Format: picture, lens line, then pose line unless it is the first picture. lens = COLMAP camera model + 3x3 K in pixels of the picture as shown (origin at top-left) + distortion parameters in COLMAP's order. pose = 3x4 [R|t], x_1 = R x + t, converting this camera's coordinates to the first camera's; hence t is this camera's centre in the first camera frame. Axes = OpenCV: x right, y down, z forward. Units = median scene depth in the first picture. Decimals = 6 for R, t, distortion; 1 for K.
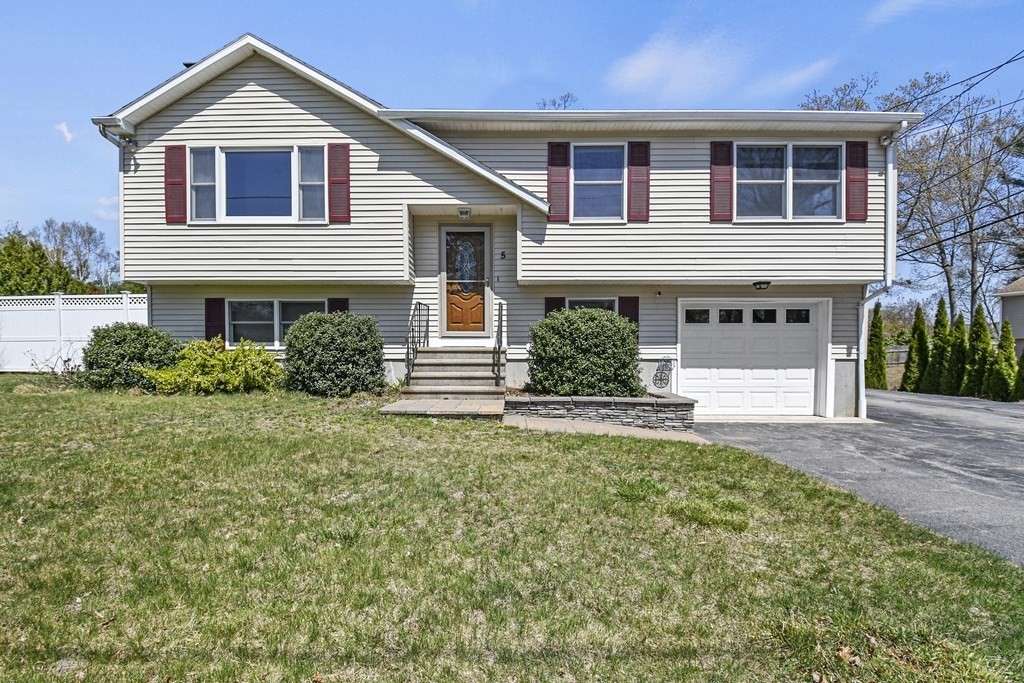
lens RADIAL K [[445.3, 0, 514.1], [0, 445.3, 341.7], [0, 0, 1]] dist [0.000586, -0.011812]
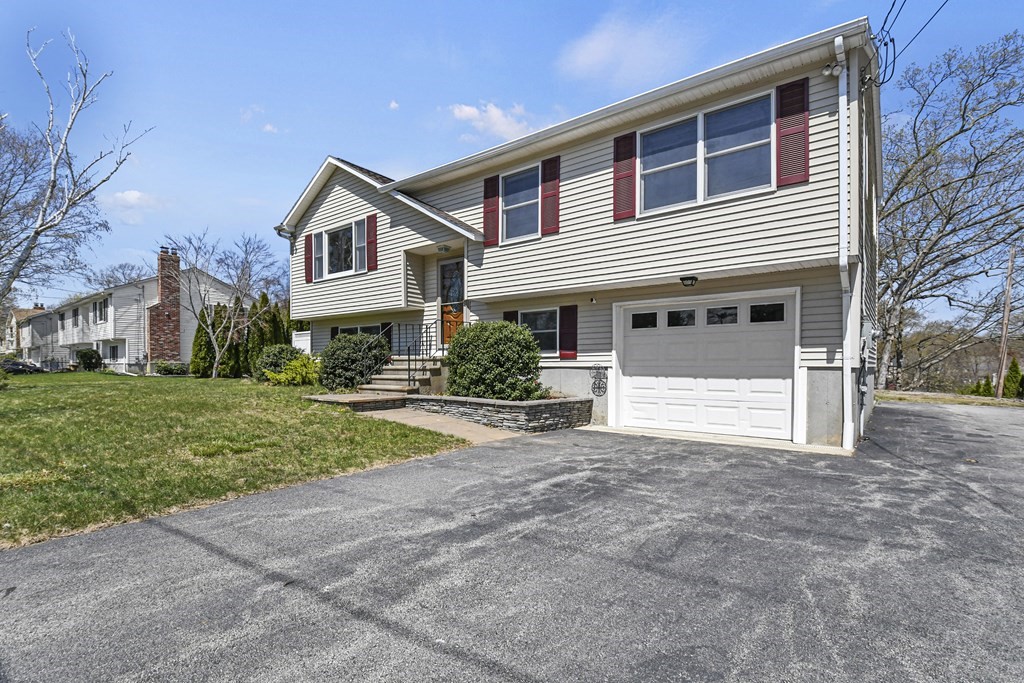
lens RADIAL K [[540.5, 0, 511.5], [0, 540.5, 341.5], [0, 0, 1]] dist [-0.007521, -0.000798]
pose [[0.760249, -0.029475, -0.648963, 1.014075], [0.021272, 0.999564, -0.020479, 0.004542], [0.649283, 0.001764, 0.760545, -0.021321]]
